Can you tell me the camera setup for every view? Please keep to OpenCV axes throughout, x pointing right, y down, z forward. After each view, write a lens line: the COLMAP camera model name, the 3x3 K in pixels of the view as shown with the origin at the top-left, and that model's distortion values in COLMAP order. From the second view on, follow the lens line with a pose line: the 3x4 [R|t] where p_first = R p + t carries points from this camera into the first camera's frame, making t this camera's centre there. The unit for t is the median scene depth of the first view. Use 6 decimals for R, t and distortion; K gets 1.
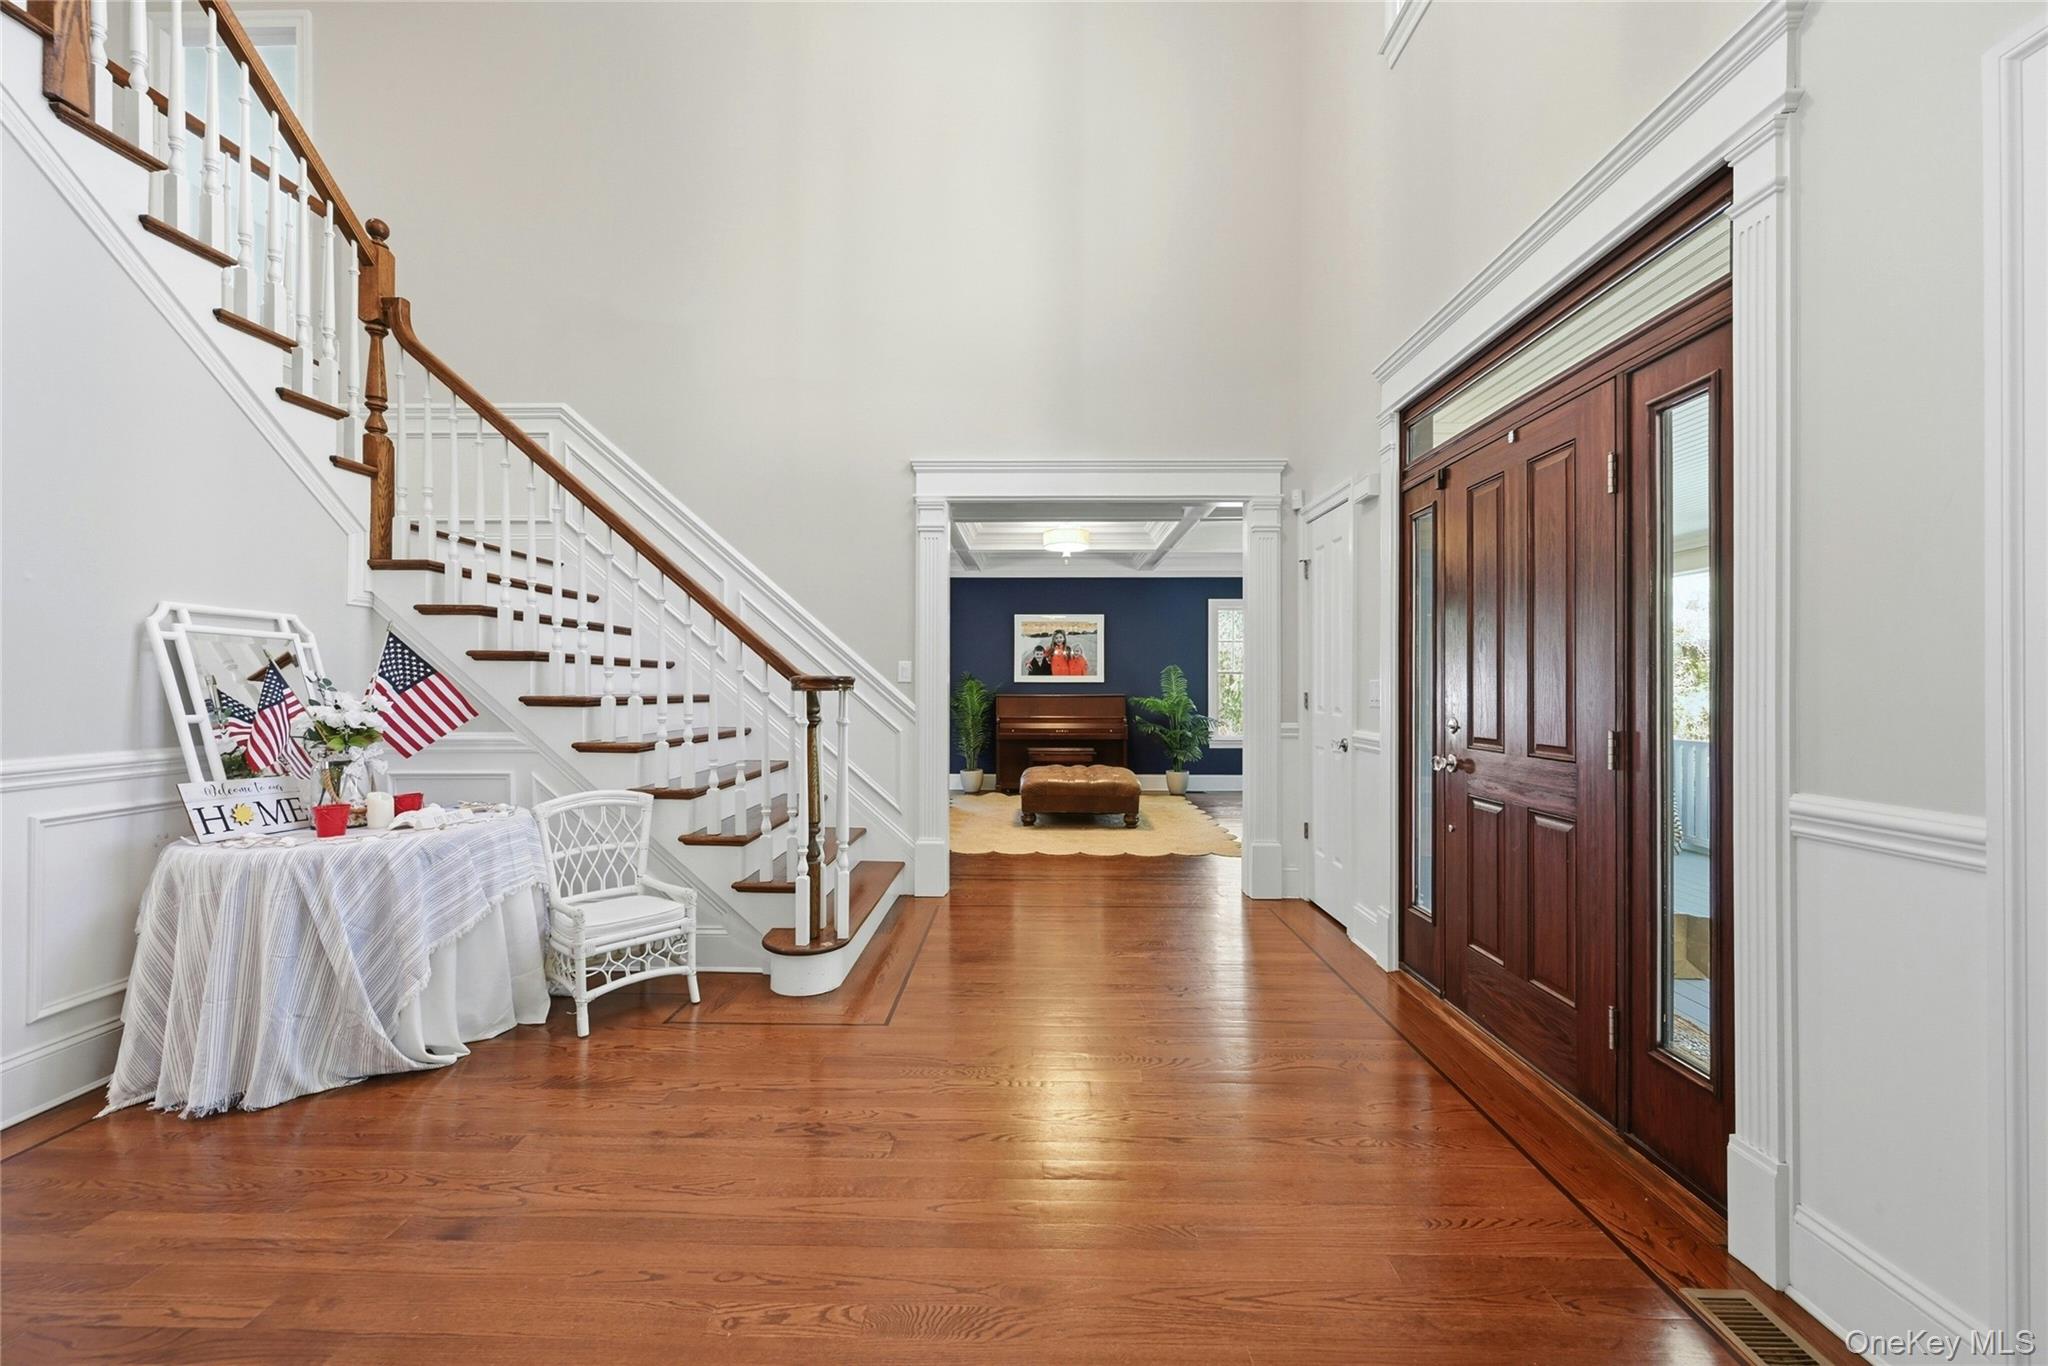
lens RADIAL K [[820.9, 0, 1024.8], [0, 820.9, 685.3], [0, 0, 1]] dist [-0.005144, -0.000582]
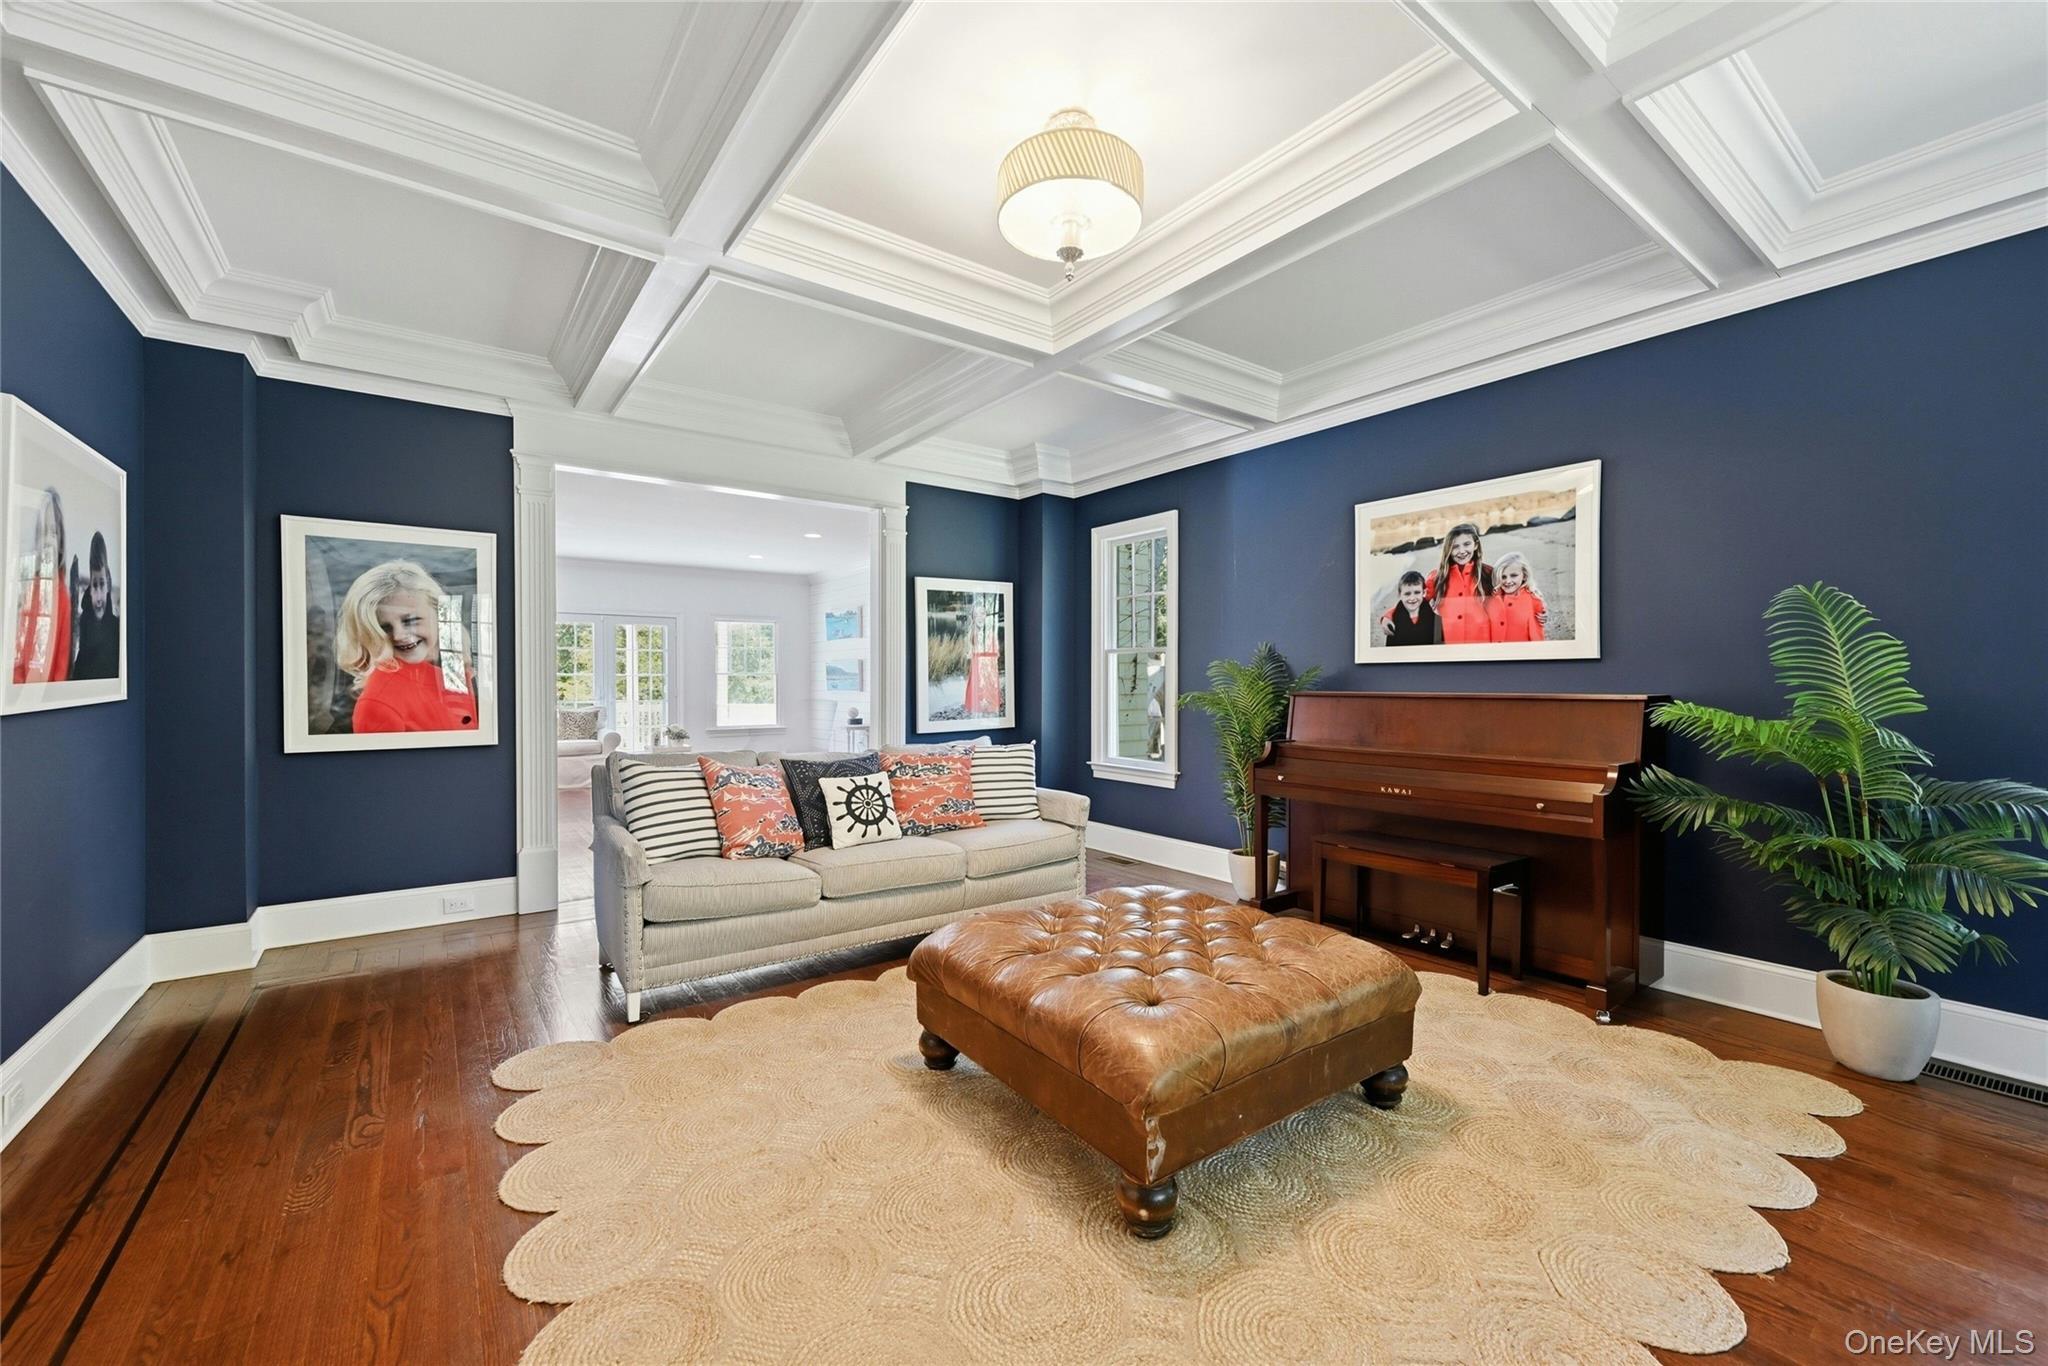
lens RADIAL K [[820.9, 0, 1034.8], [0, 820.9, 681.7], [0, 0, 1]] dist [-0.005144, -0.000582]
pose [[0.613867, -0.006269, -0.789384, 0.221110], [0.003237, 0.999980, -0.005424, 0.007202], [0.789403, 0.000774, 0.613875, 0.607457]]
